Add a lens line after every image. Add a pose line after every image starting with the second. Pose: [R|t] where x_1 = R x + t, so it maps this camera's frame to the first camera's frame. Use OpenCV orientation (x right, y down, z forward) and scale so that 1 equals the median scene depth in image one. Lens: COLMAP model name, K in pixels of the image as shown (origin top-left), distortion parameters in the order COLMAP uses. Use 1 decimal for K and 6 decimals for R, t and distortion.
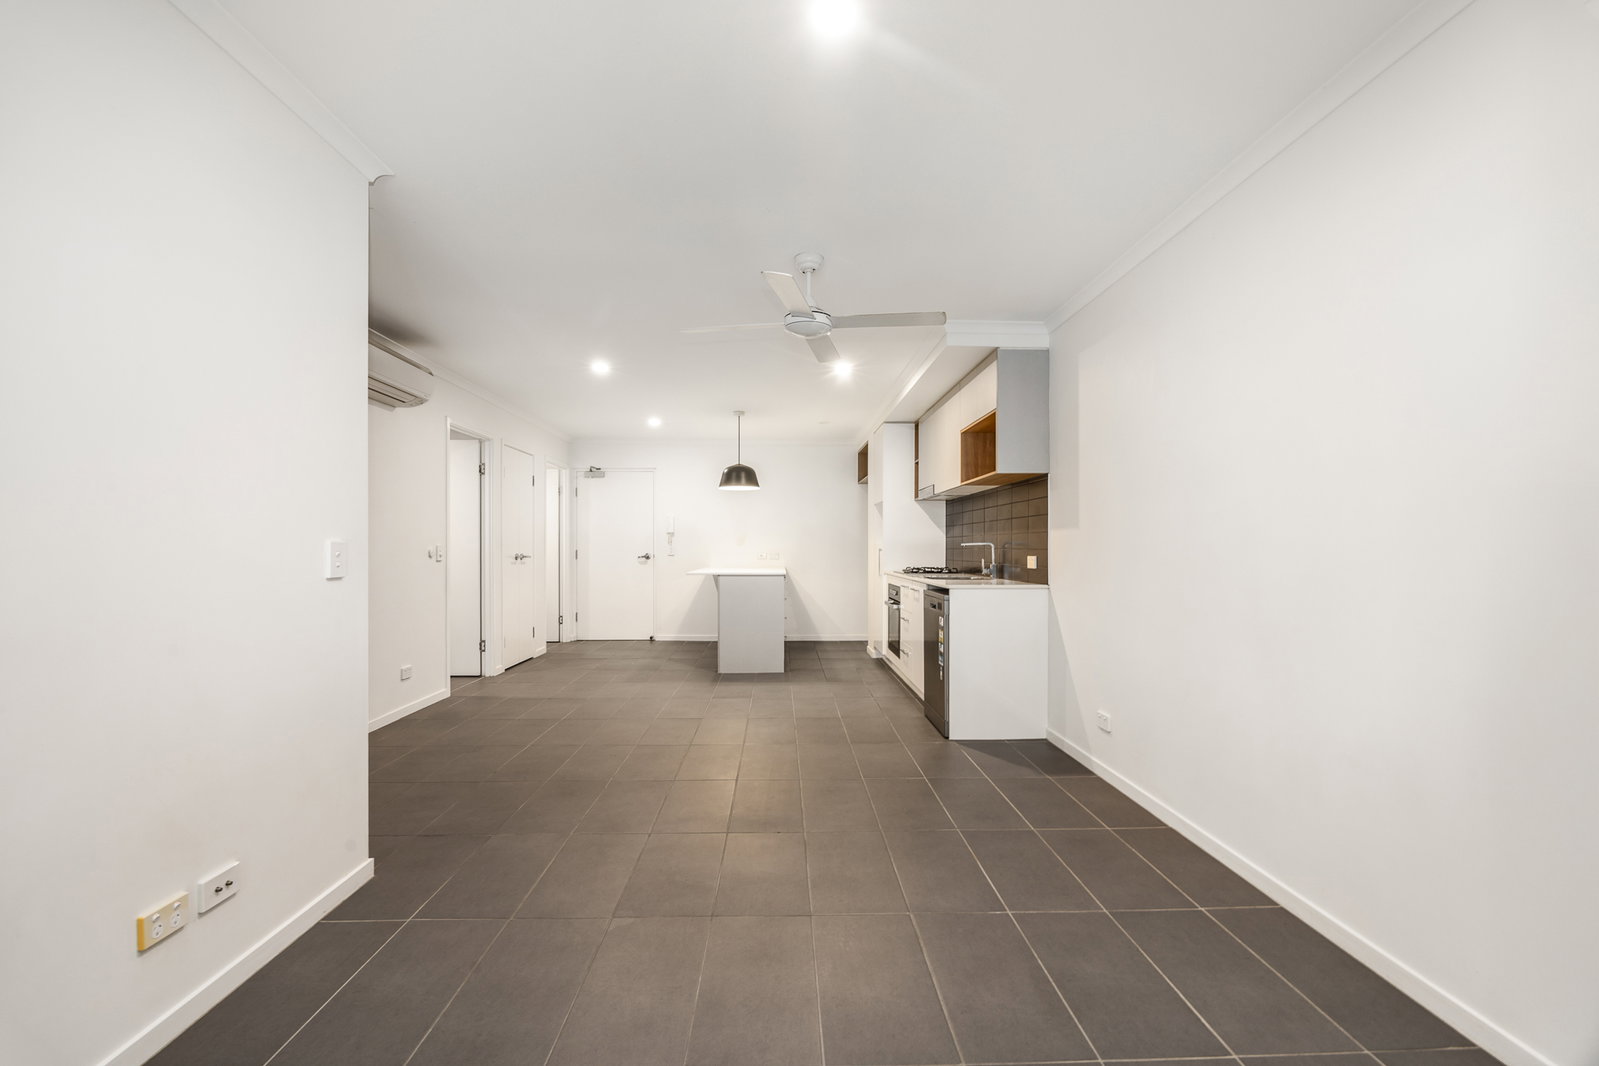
lens RADIAL K [[694.1, 0, 799.5], [0, 694.1, 533.0], [0, 0, 1]] dist [-0.000663, -0.000058]
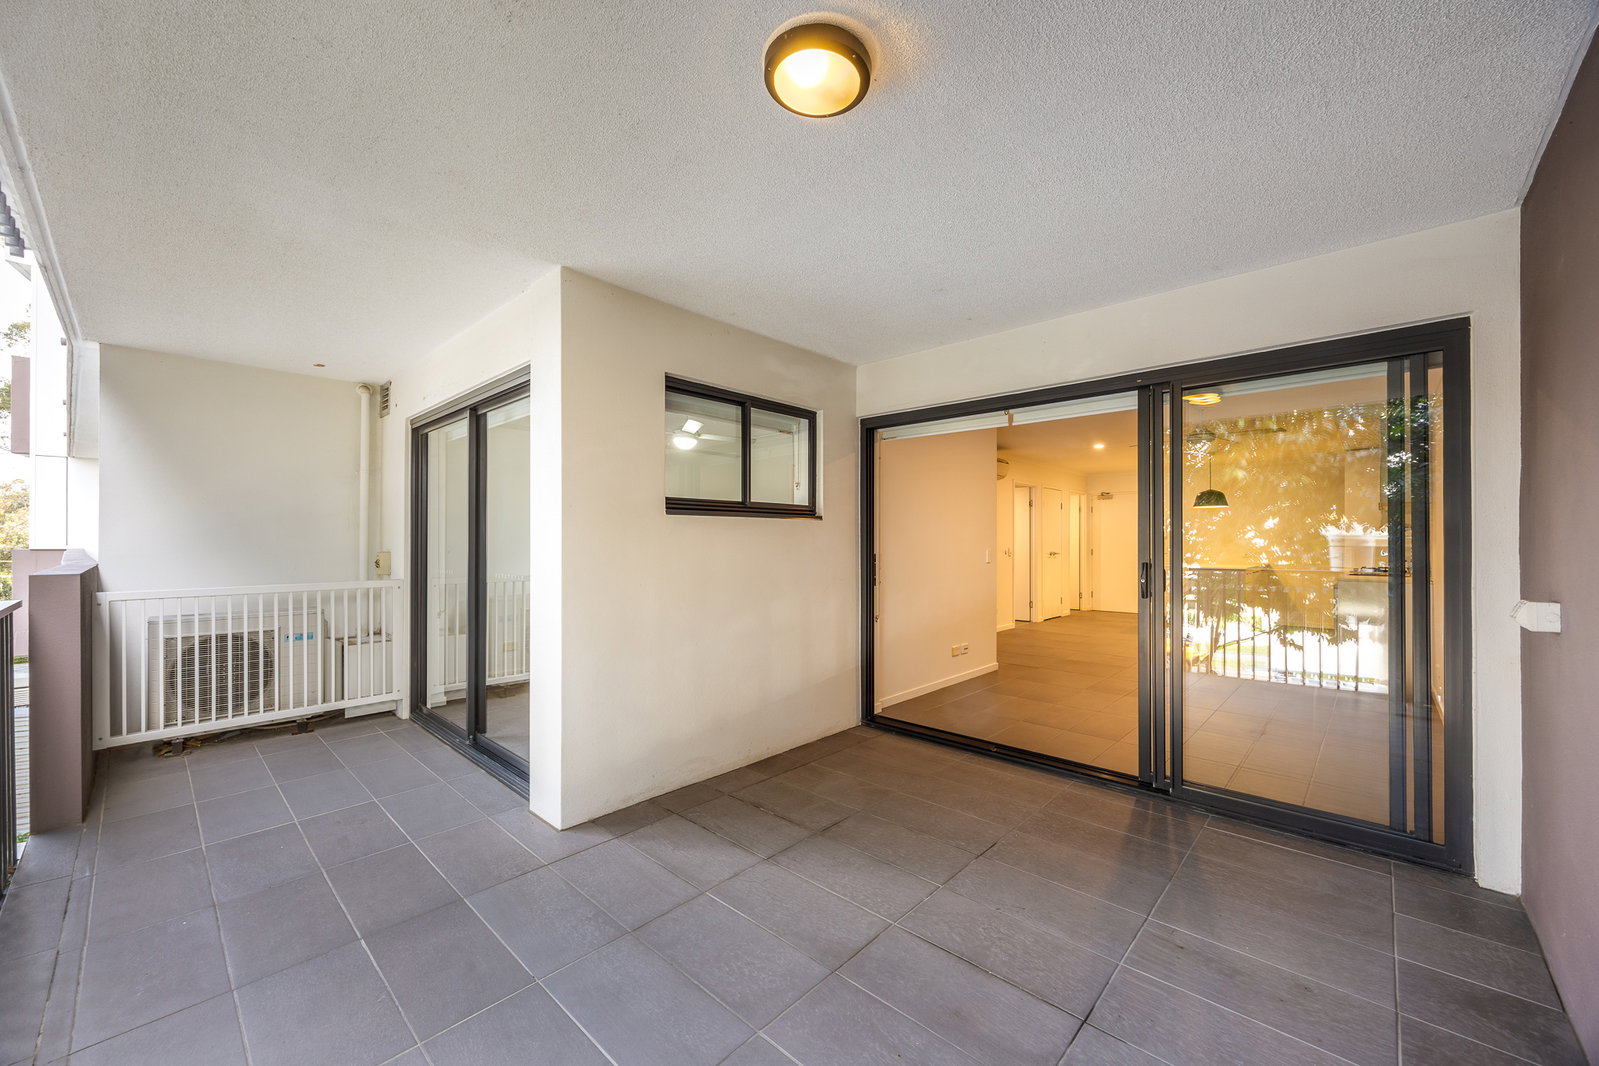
lens RADIAL K [[610.1, 0, 799.5], [0, 610.1, 533.0], [0, 0, 1]] dist [0.000126, 0.000061]
pose [[0.709128, -0.003711, -0.705070, 0.192433], [0.006855, 0.999975, 0.001632, -0.021104], [0.705046, -0.005991, 0.709136, -0.451548]]
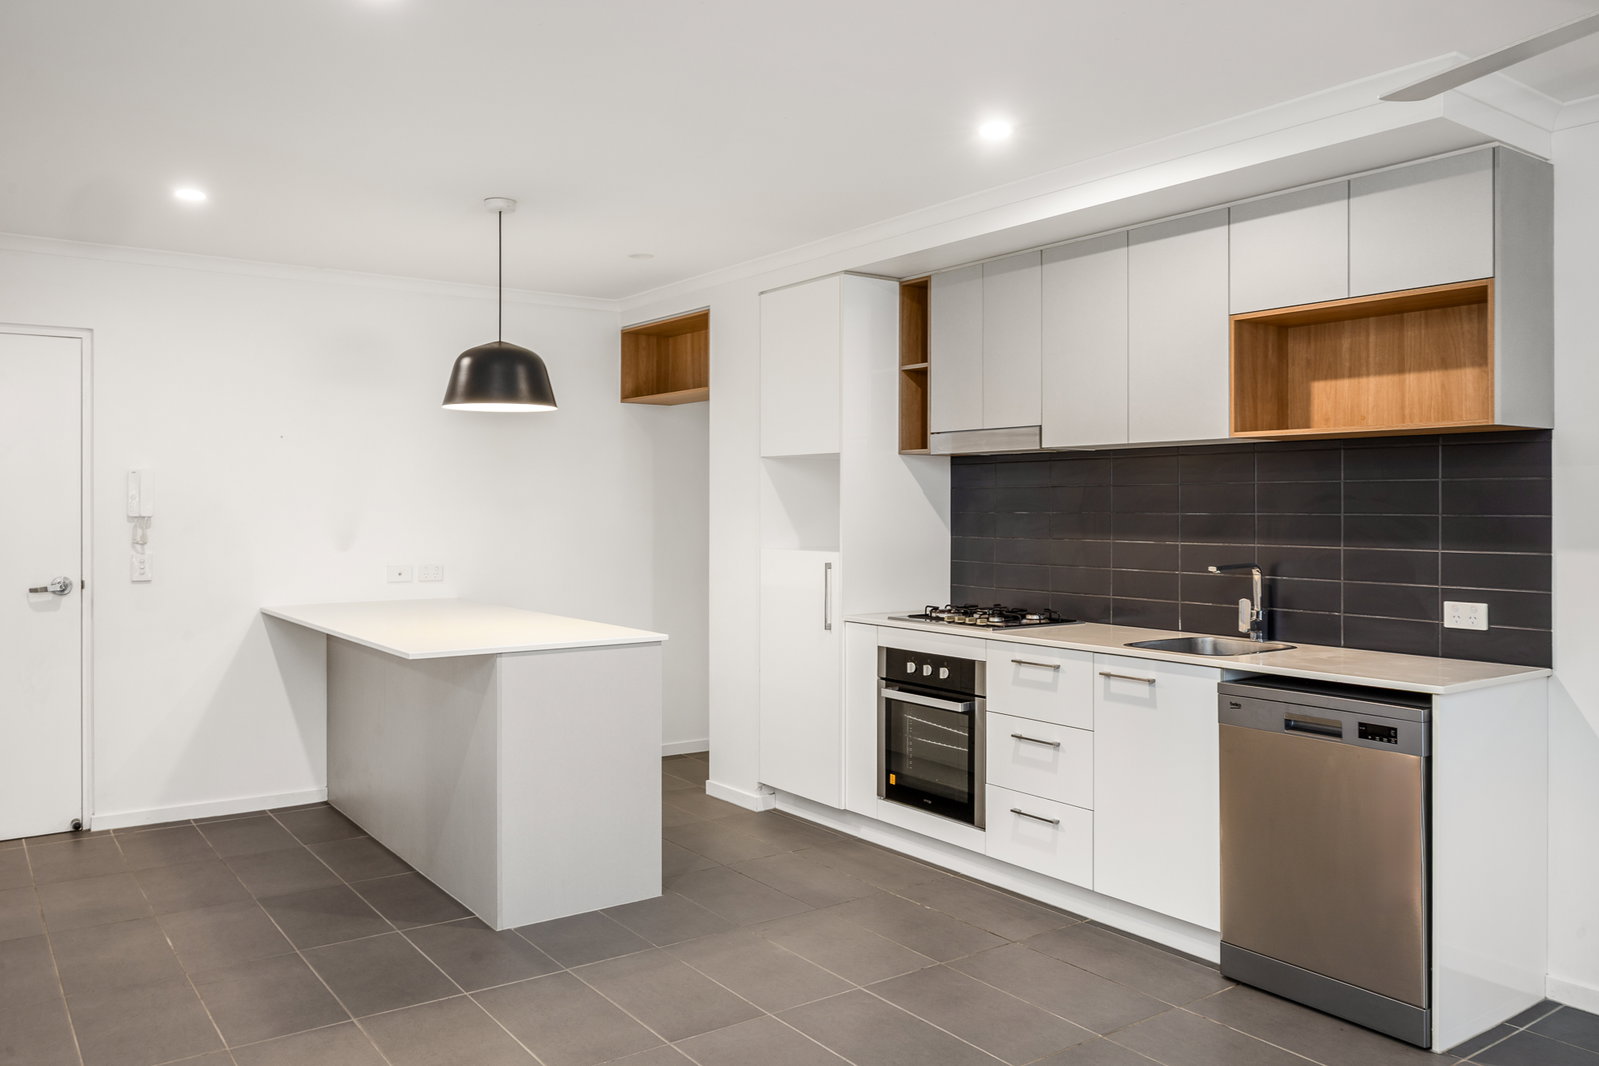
lens RADIAL K [[1252.8, 0, 796.5], [0, 1252.8, 506.8], [0, 0, 1]] dist [0.047250, 0.000346]
pose [[0.836097, -0.000079, 0.548582, -0.329559], [-0.011470, 0.999779, 0.017626, -0.026078], [-0.548462, -0.021030, 0.835911, 0.358590]]
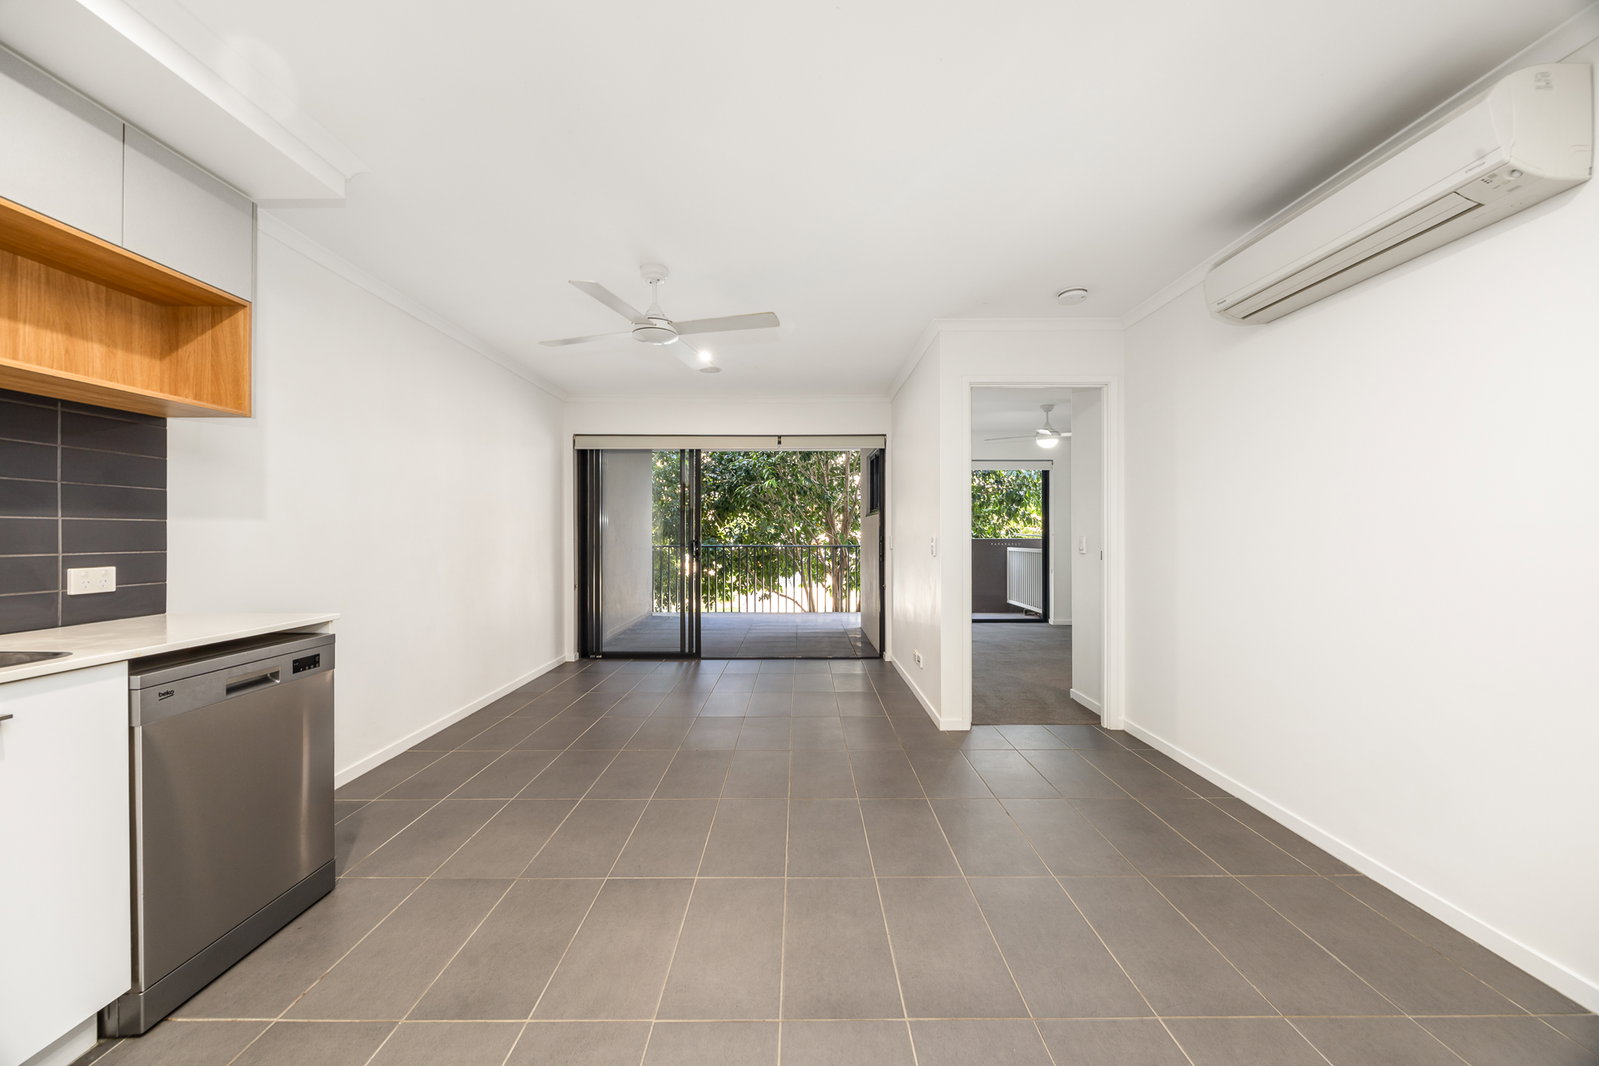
lens RADIAL K [[610.1, 0, 799.5], [0, 610.1, 533.0], [0, 0, 1]] dist [0.000126, 0.000061]
pose [[-0.999533, 0.004161, 0.030284, -0.110029], [0.003505, 0.999758, -0.021702, 0.013730], [-0.030367, -0.021586, -0.999306, 0.931281]]
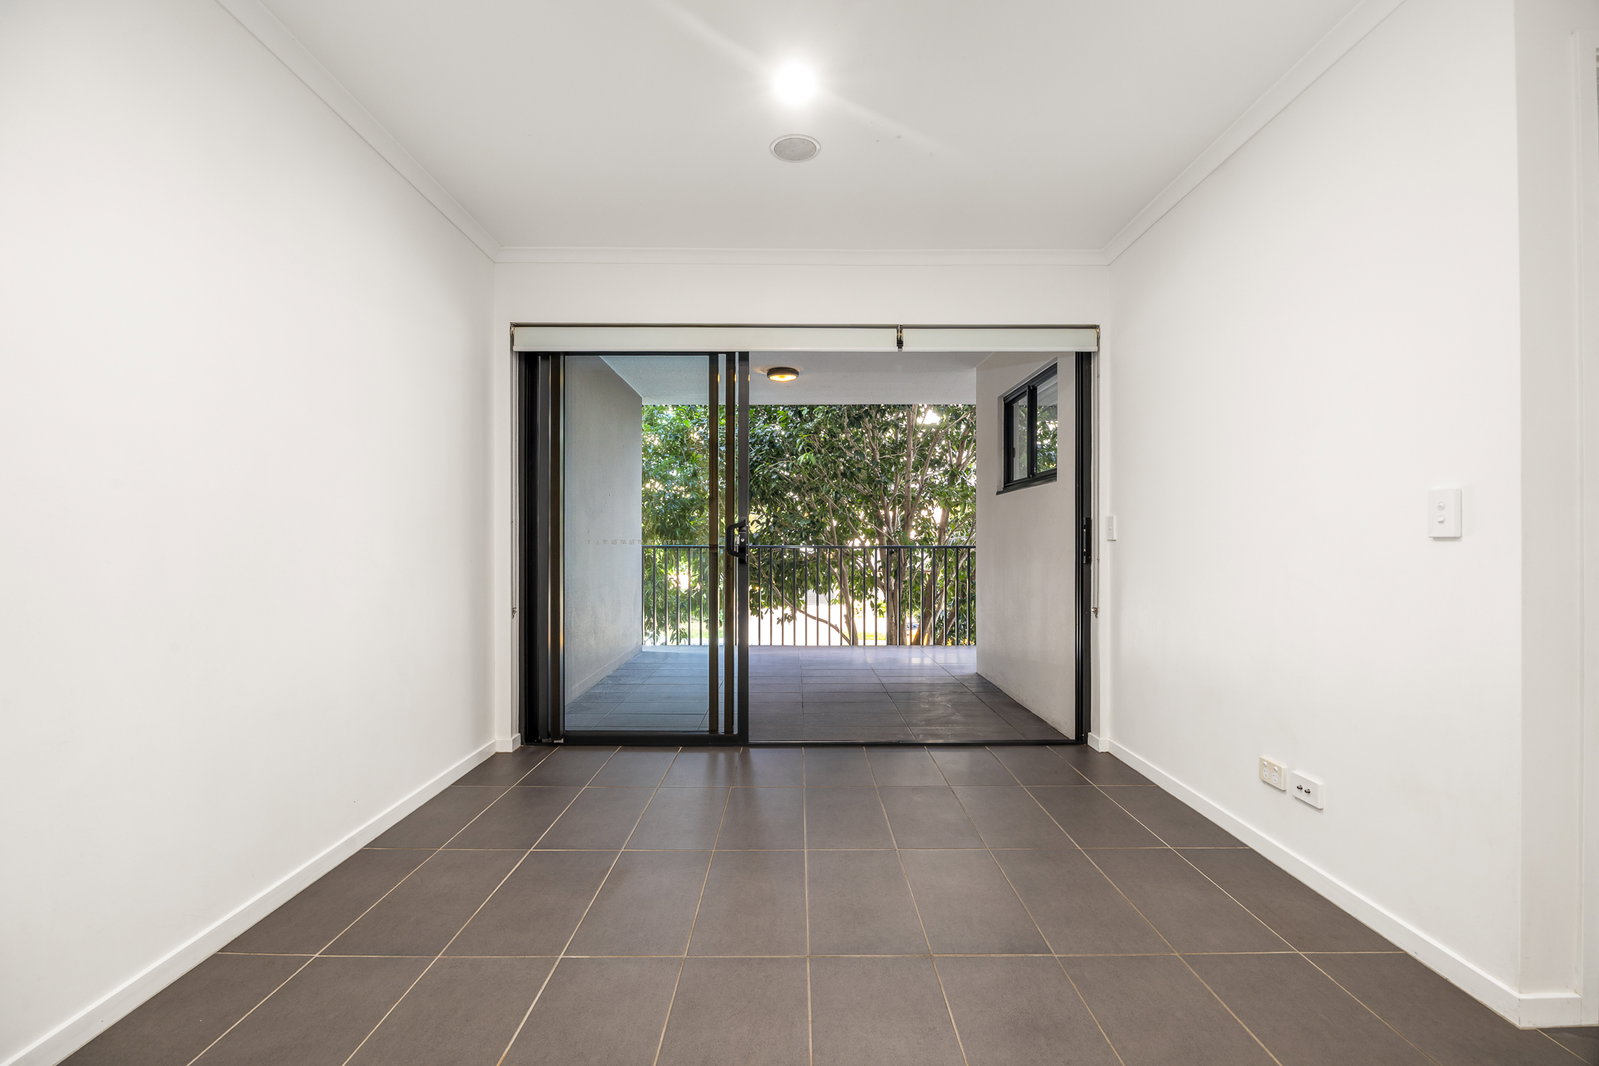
lens RADIAL K [[705.1, 0, 802.1], [0, 705.1, 549.8], [0, 0, 1]] dist [-0.049774, 0.000014]
pose [[-0.999732, 0.001050, 0.023138, 0.001885], [0.000849, 0.999962, -0.008699, 0.029114], [-0.023146, -0.008677, -0.999694, 0.604616]]
